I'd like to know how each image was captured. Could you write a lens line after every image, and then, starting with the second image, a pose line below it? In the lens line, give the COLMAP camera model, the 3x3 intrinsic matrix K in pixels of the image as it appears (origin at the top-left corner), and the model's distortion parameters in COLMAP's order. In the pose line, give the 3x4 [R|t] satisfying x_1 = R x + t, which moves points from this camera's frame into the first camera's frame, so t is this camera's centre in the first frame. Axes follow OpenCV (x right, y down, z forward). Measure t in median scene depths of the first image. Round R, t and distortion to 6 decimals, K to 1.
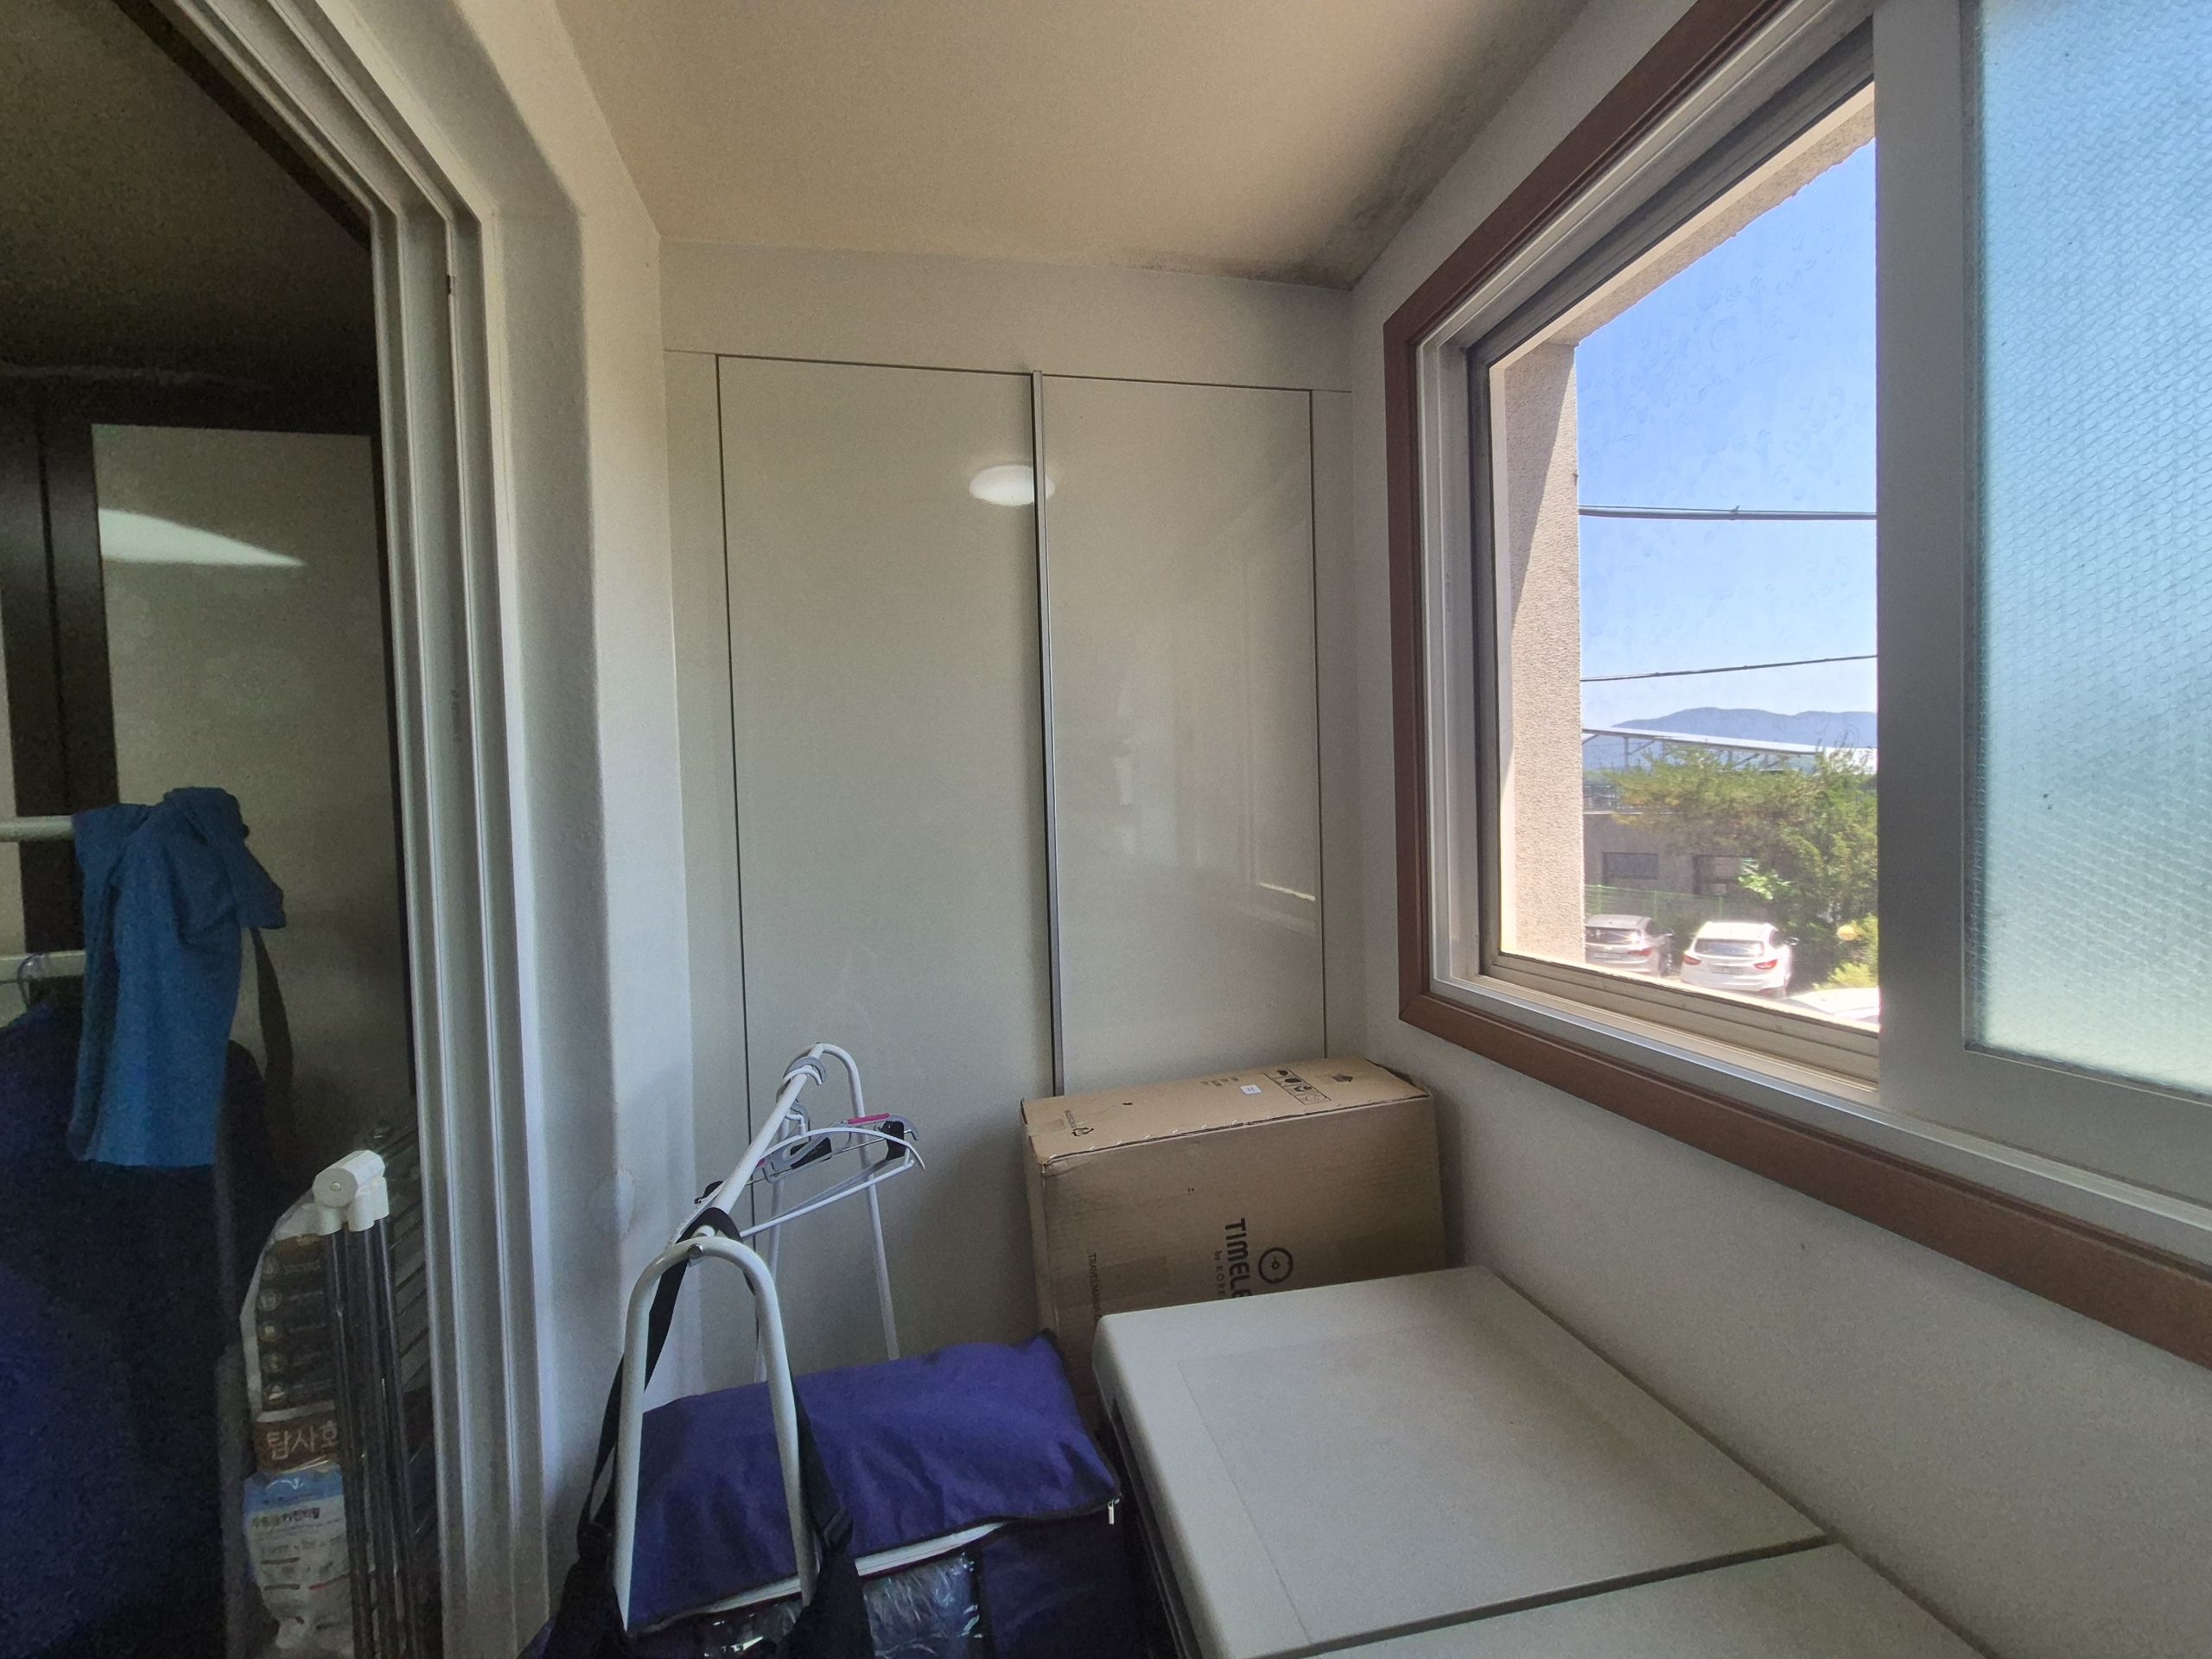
lens RADIAL K [[901.8, 0, 1099.5], [0, 901.8, 824.9], [0, 0, 1]] dist [-0.000690, -0.000060]
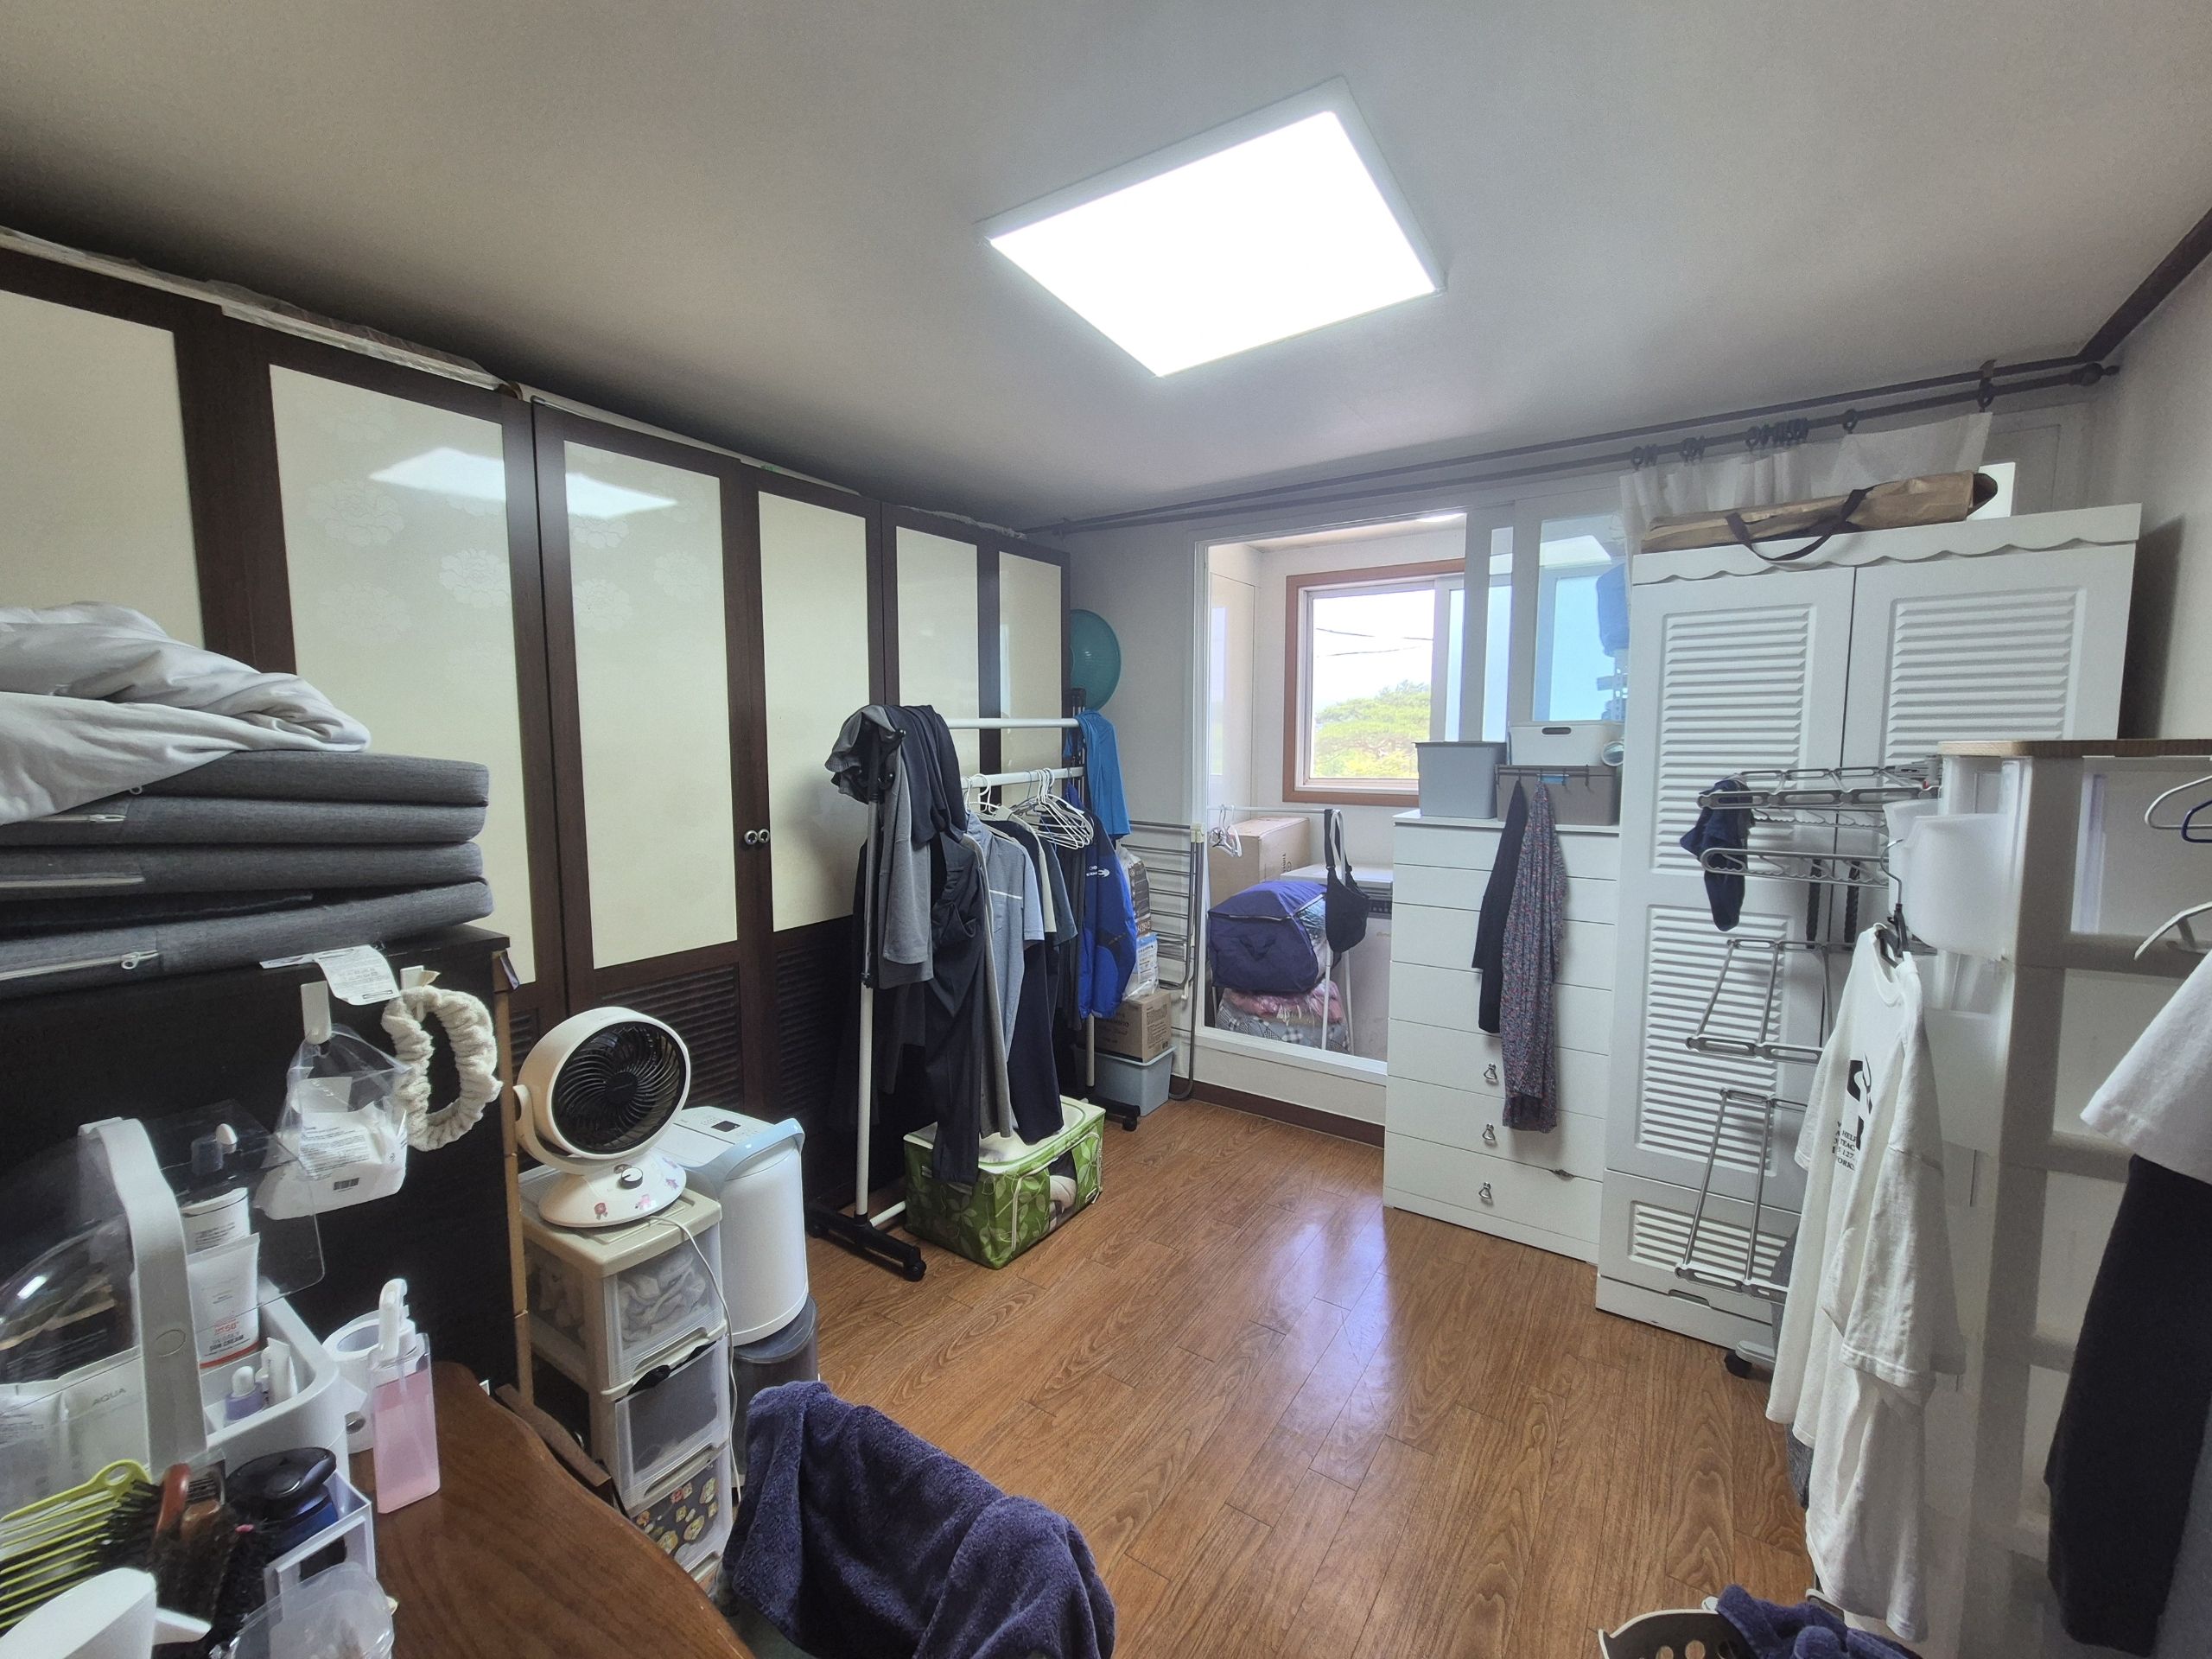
lens RADIAL K [[901.8, 0, 1110.0], [0, 901.8, 826.9], [0, 0, 1]] dist [-0.000690, -0.000060]
pose [[0.708794, -0.045715, 0.703933, -3.031969], [0.007937, 0.998352, 0.056843, 0.165771], [-0.705371, -0.034703, 0.707989, -1.047564]]
